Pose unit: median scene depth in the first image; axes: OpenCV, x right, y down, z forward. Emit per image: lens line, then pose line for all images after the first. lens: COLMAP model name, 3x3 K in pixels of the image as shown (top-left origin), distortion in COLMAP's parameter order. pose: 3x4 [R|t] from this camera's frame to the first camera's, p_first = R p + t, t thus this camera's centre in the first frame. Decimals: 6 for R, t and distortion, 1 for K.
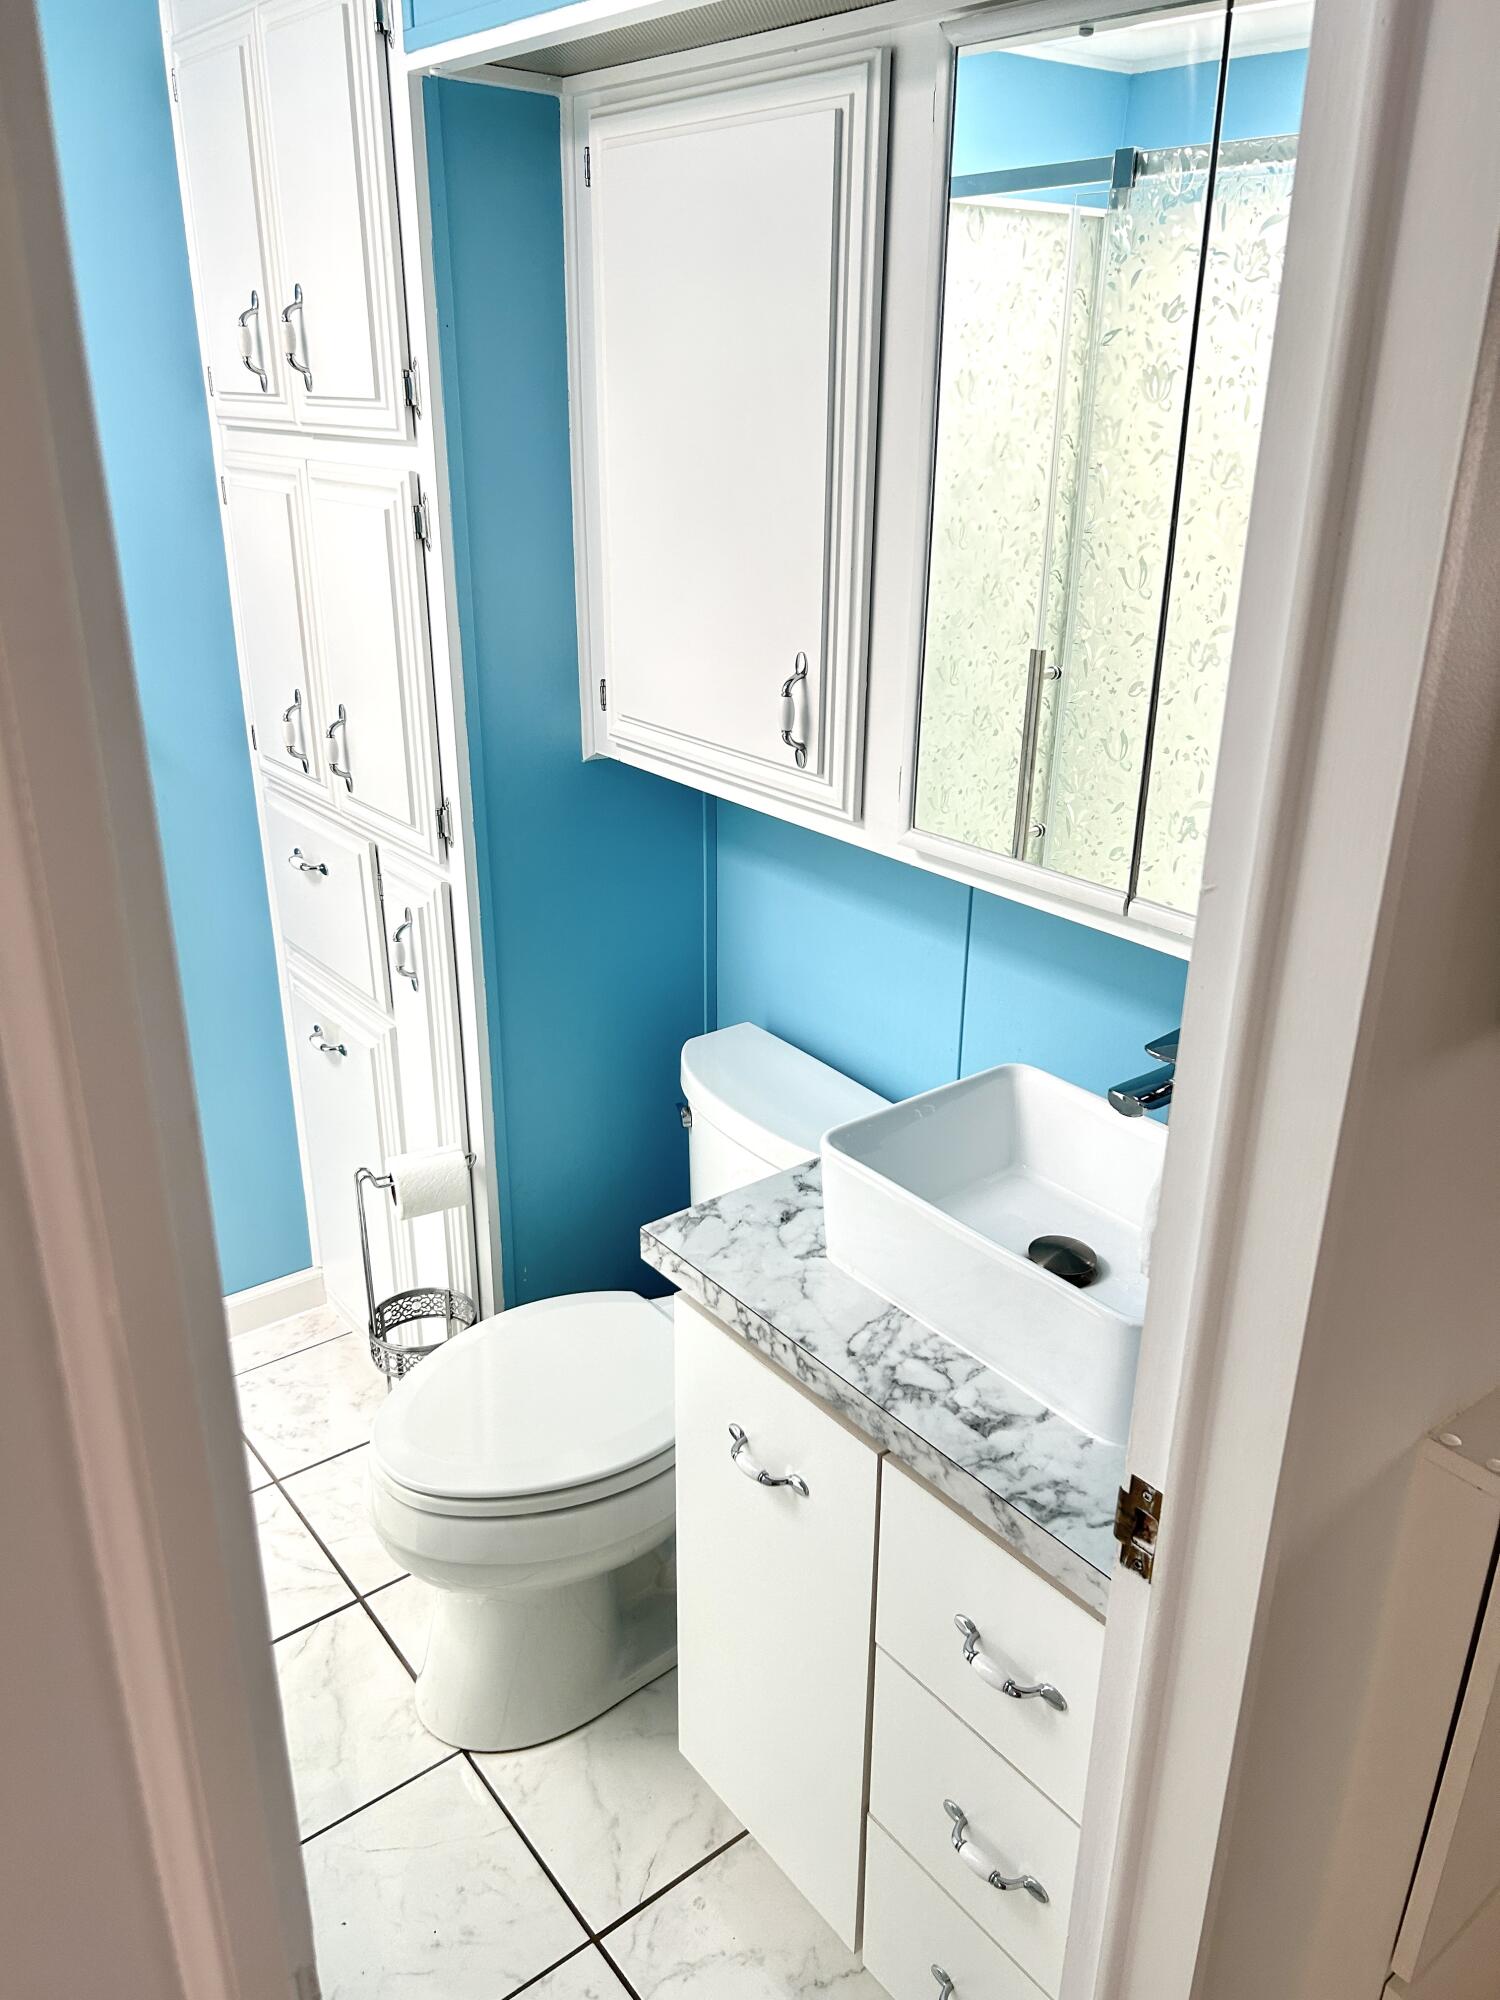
lens RADIAL K [[1512.6, 0, 739.8], [0, 1512.6, 989.7], [0, 0, 1]] dist [0.054754, -0.070321]
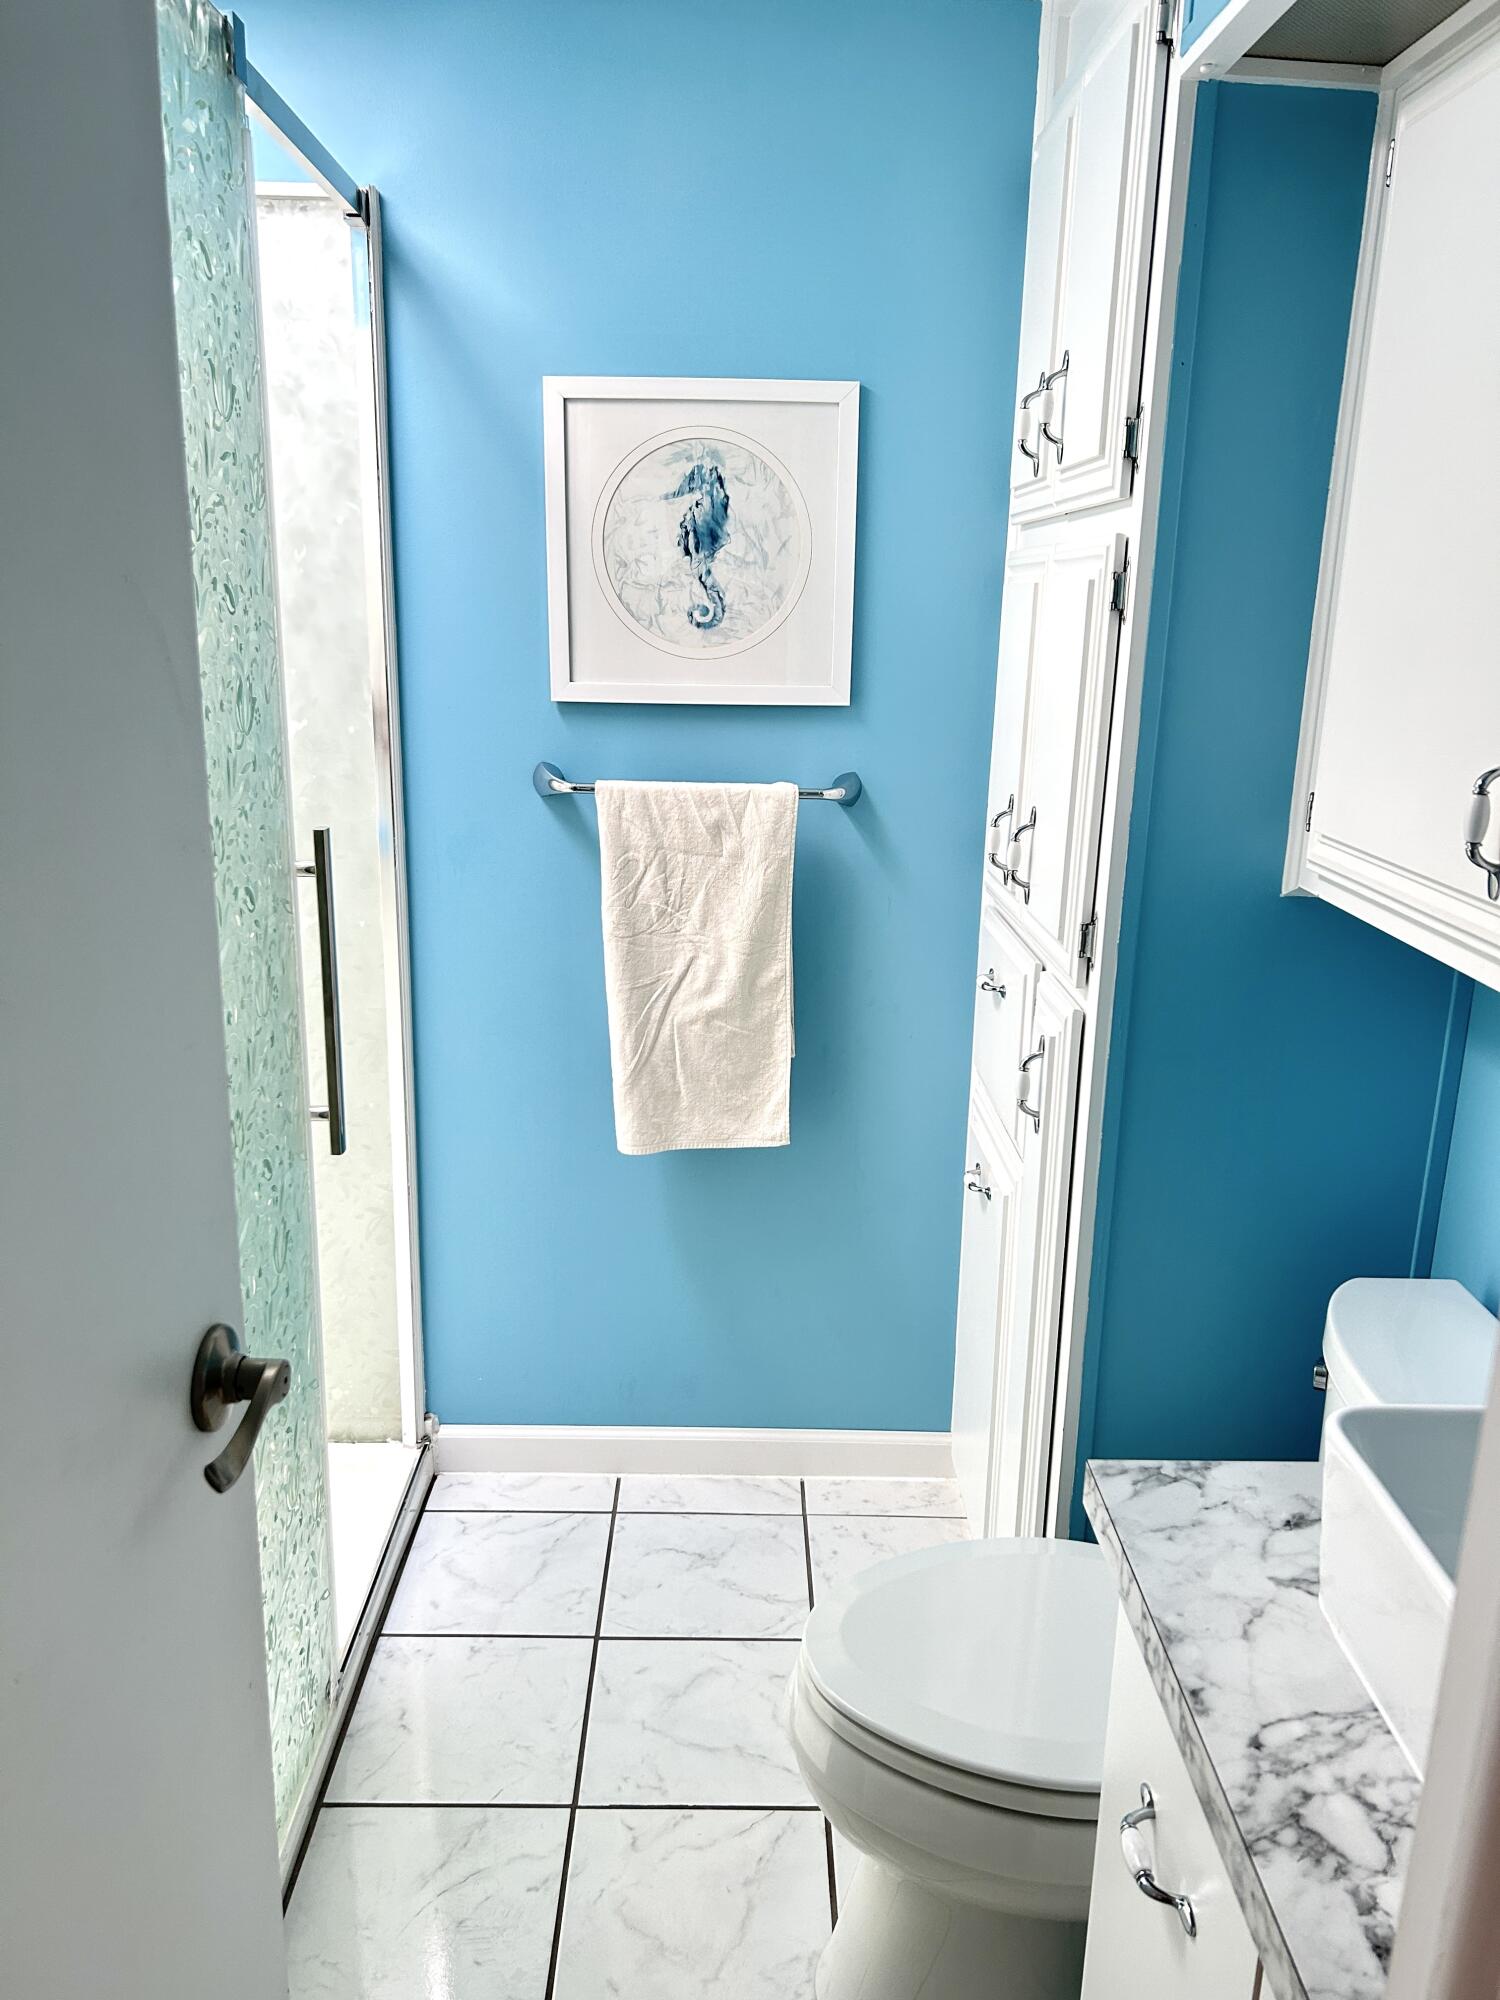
lens RADIAL K [[1512.6, 0, 743.1], [0, 1512.6, 1008.5], [0, 0, 1]] dist [0.054754, -0.070321]
pose [[0.797002, 0.169157, -0.579805, 0.195223], [-0.242434, 0.968848, -0.050591, 0.022015], [0.553185, 0.180885, 0.813183, 0.267013]]
